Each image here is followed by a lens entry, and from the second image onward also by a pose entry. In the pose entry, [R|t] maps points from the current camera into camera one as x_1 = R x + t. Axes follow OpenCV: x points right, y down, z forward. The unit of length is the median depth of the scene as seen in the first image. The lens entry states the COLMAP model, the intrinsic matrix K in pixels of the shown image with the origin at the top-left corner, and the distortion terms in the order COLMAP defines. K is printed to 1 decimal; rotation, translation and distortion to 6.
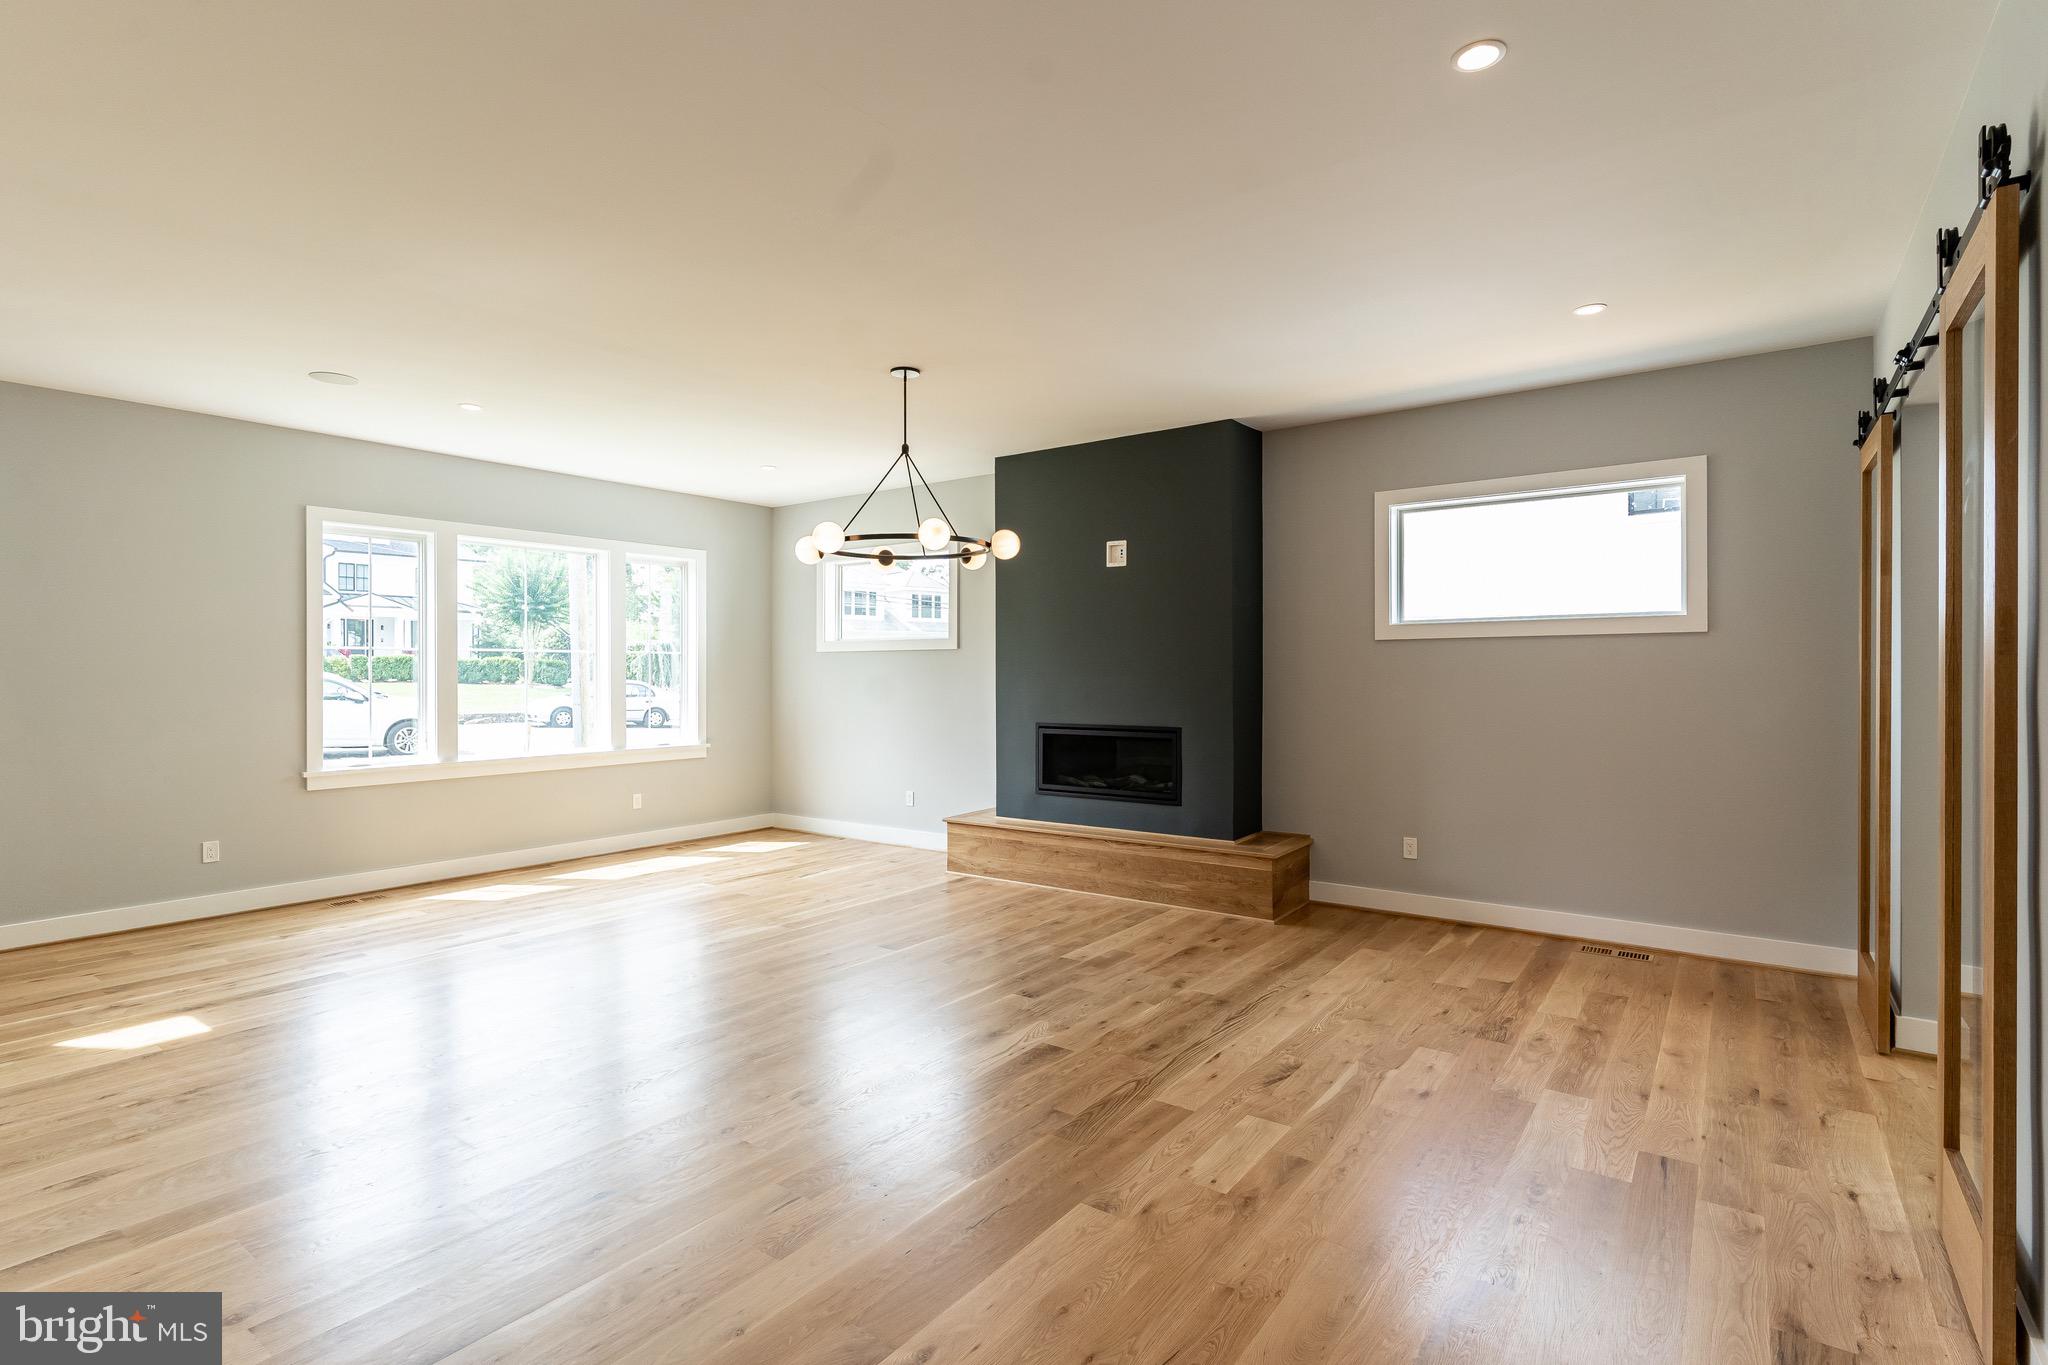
lens RADIAL K [[990.5, 0, 1014.6], [0, 990.5, 676.9], [0, 0, 1]] dist [0.005242, -0.000183]
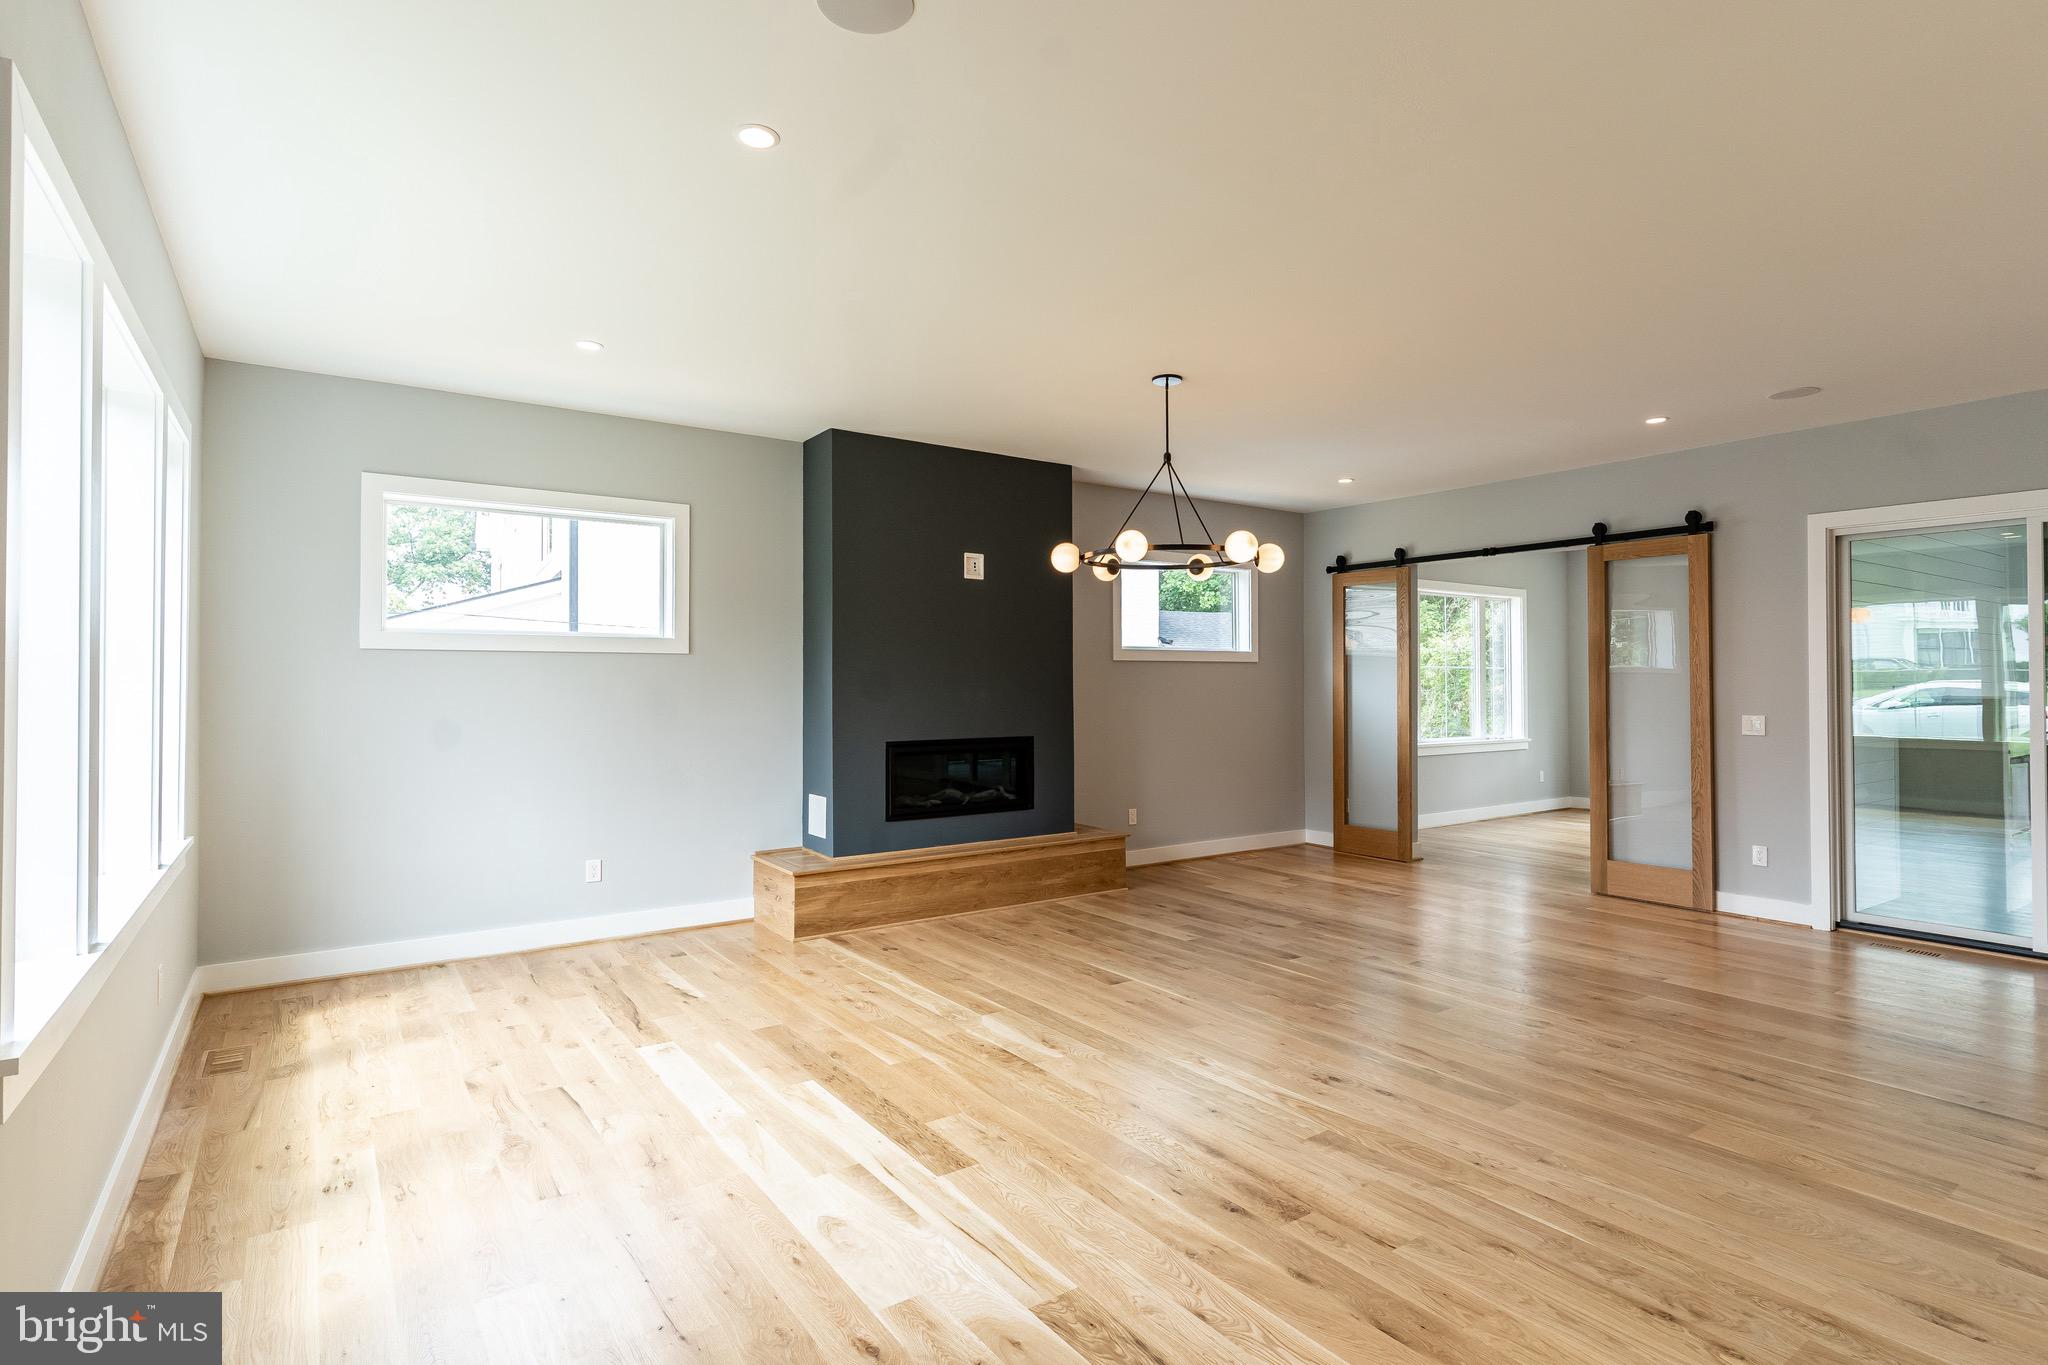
lens RADIAL K [[1016.2, 0, 1024.0], [0, 1016.2, 682.5], [0, 0, 1]] dist [-0.000860, 0.000785]
pose [[0.315577, 0.005566, 0.948884, -0.857318], [0.006070, 0.999950, -0.007884, 0.000930], [-0.948880, 0.008248, 0.315528, 0.635956]]
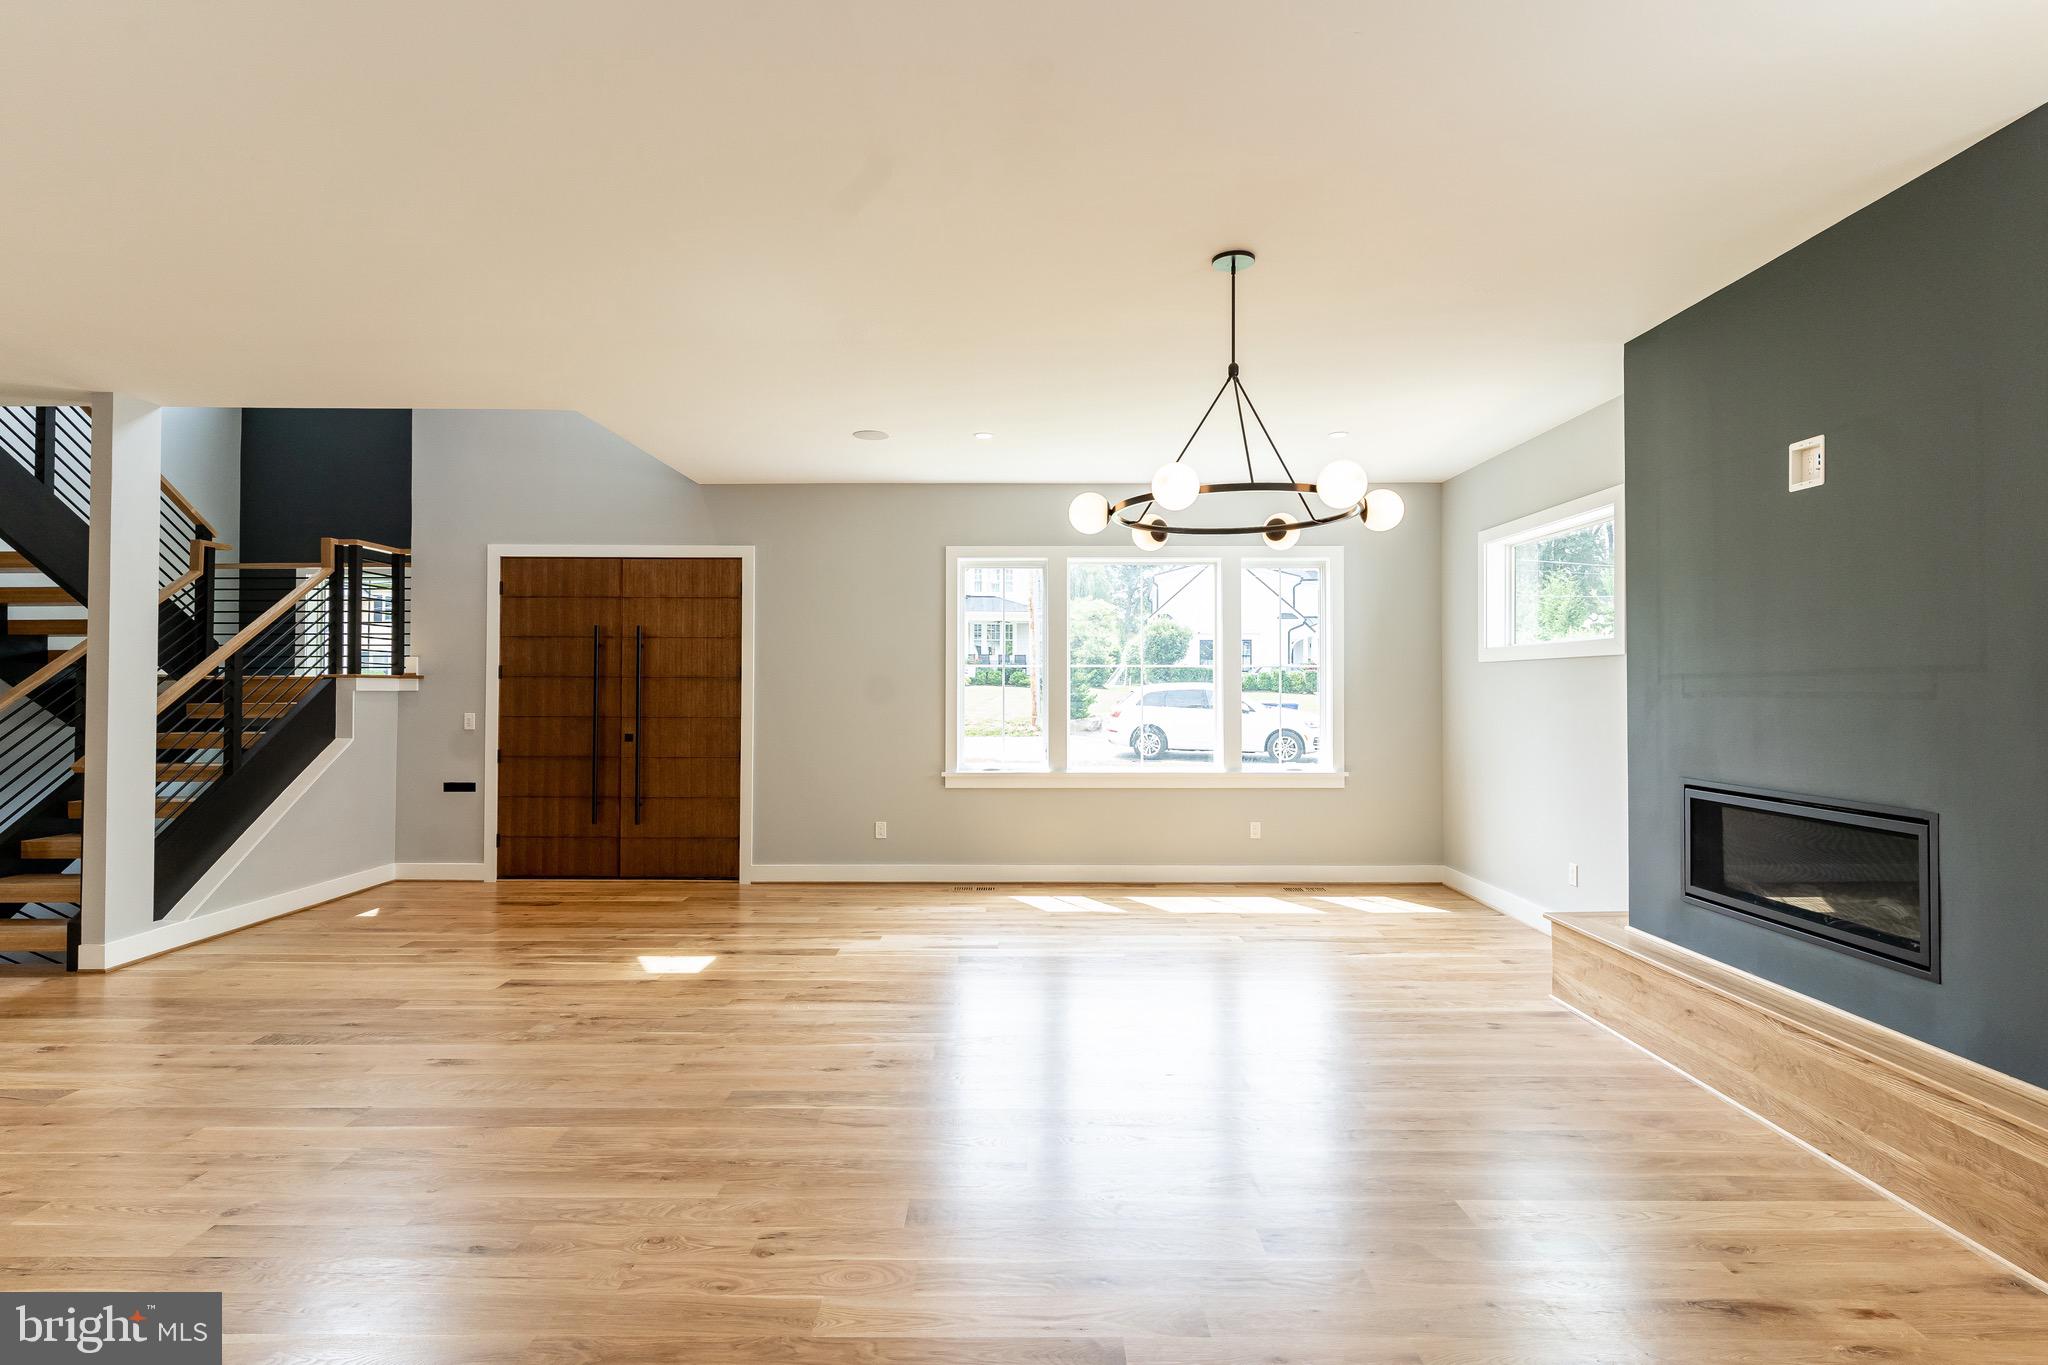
lens RADIAL K [[984.1, 0, 1023.6], [0, 984.1, 673.4], [0, 0, 1]] dist [0.005016, 0.000467]
pose [[0.593163, -0.008666, -0.805035, 0.277143], [-0.005821, 0.999870, -0.015052, -0.004600], [0.805061, 0.013614, 0.593036, 0.368115]]
